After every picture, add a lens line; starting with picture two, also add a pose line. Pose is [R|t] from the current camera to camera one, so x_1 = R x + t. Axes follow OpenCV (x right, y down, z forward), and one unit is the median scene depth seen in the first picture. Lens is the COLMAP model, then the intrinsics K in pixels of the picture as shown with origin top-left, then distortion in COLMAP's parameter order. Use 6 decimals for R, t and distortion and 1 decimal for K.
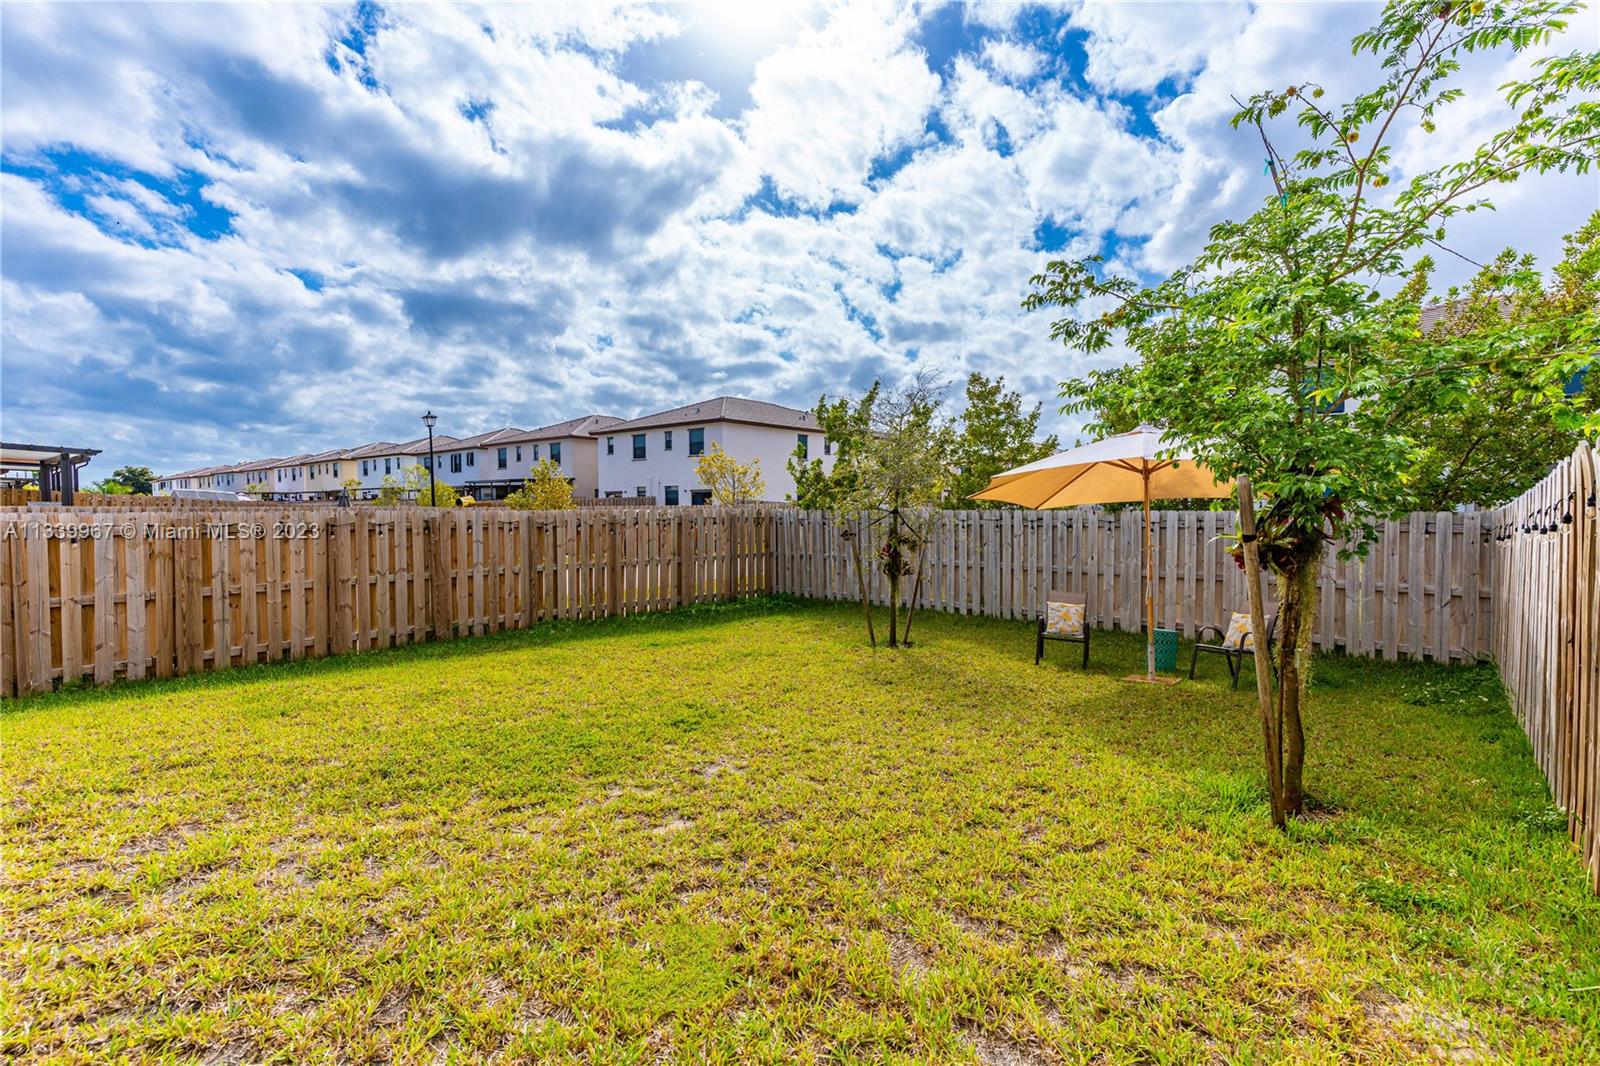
lens RADIAL K [[740.3, 0, 802.6], [0, 740.3, 524.8], [0, 0, 1]] dist [0.003508, 0.000872]
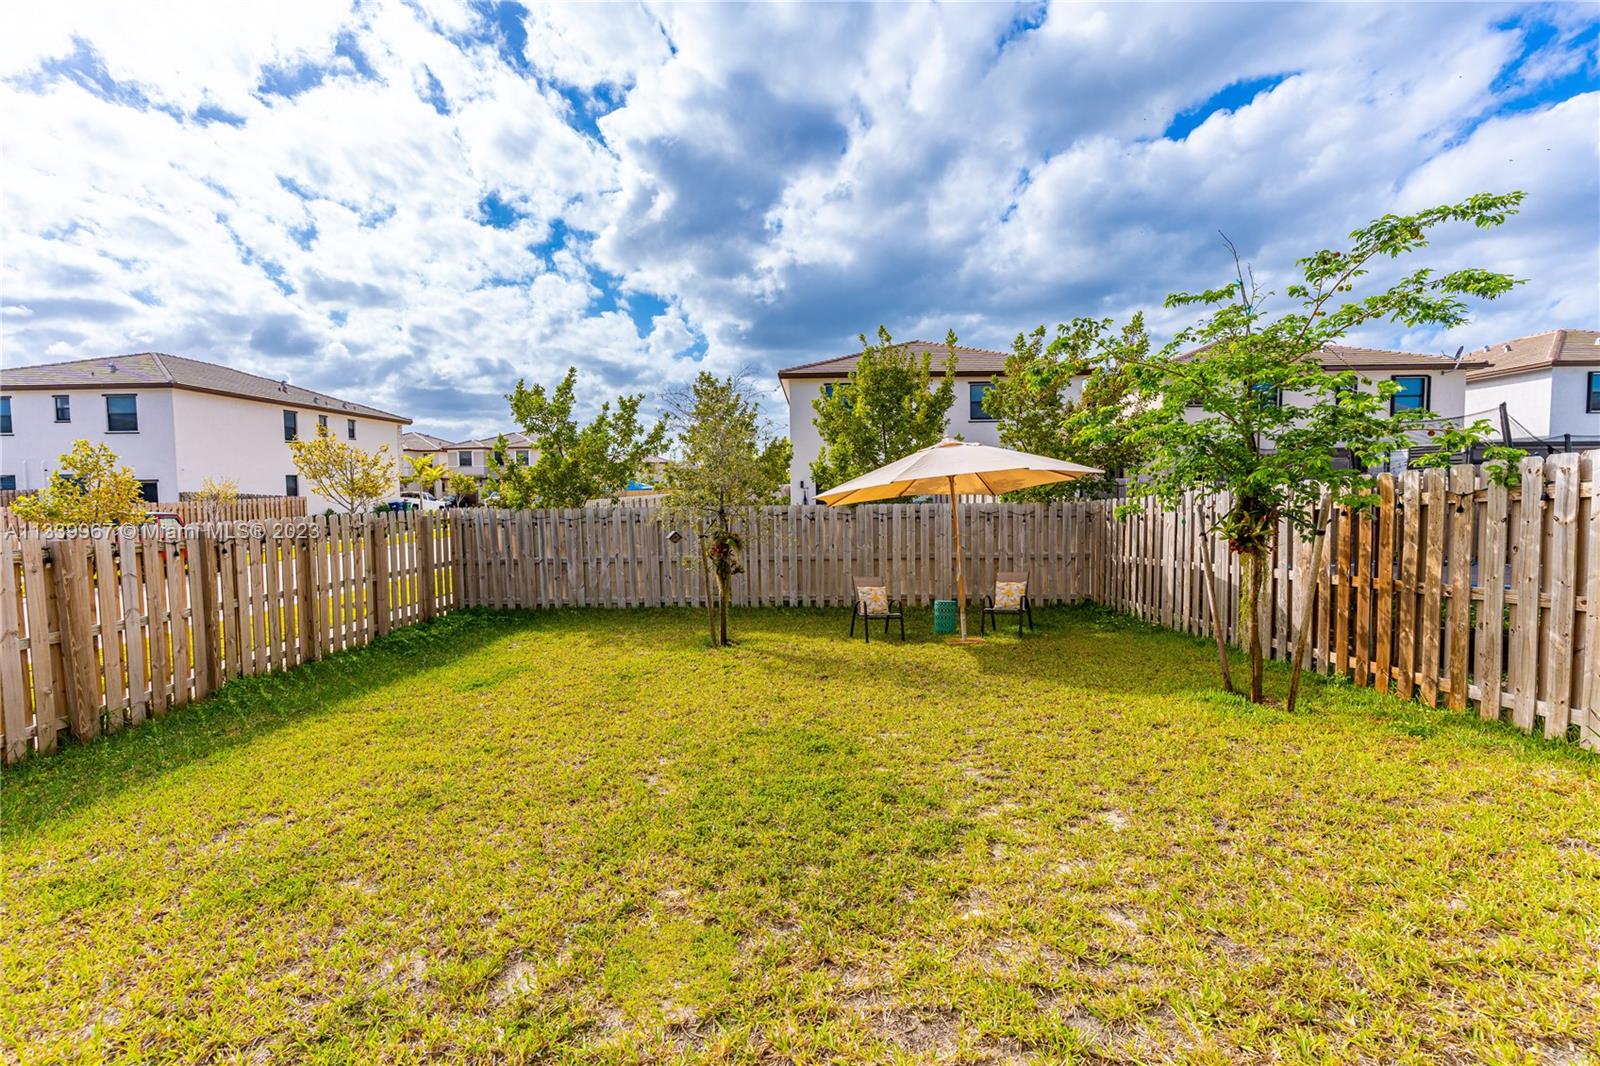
lens RADIAL K [[740.3, 0, 795.6], [0, 740.3, 530.5], [0, 0, 1]] dist [0.003508, 0.000872]
pose [[0.780363, -0.044113, 0.623769, -0.371932], [0.028865, 0.998987, 0.034536, -0.020486], [-0.624661, -0.008946, 0.780845, 0.137156]]
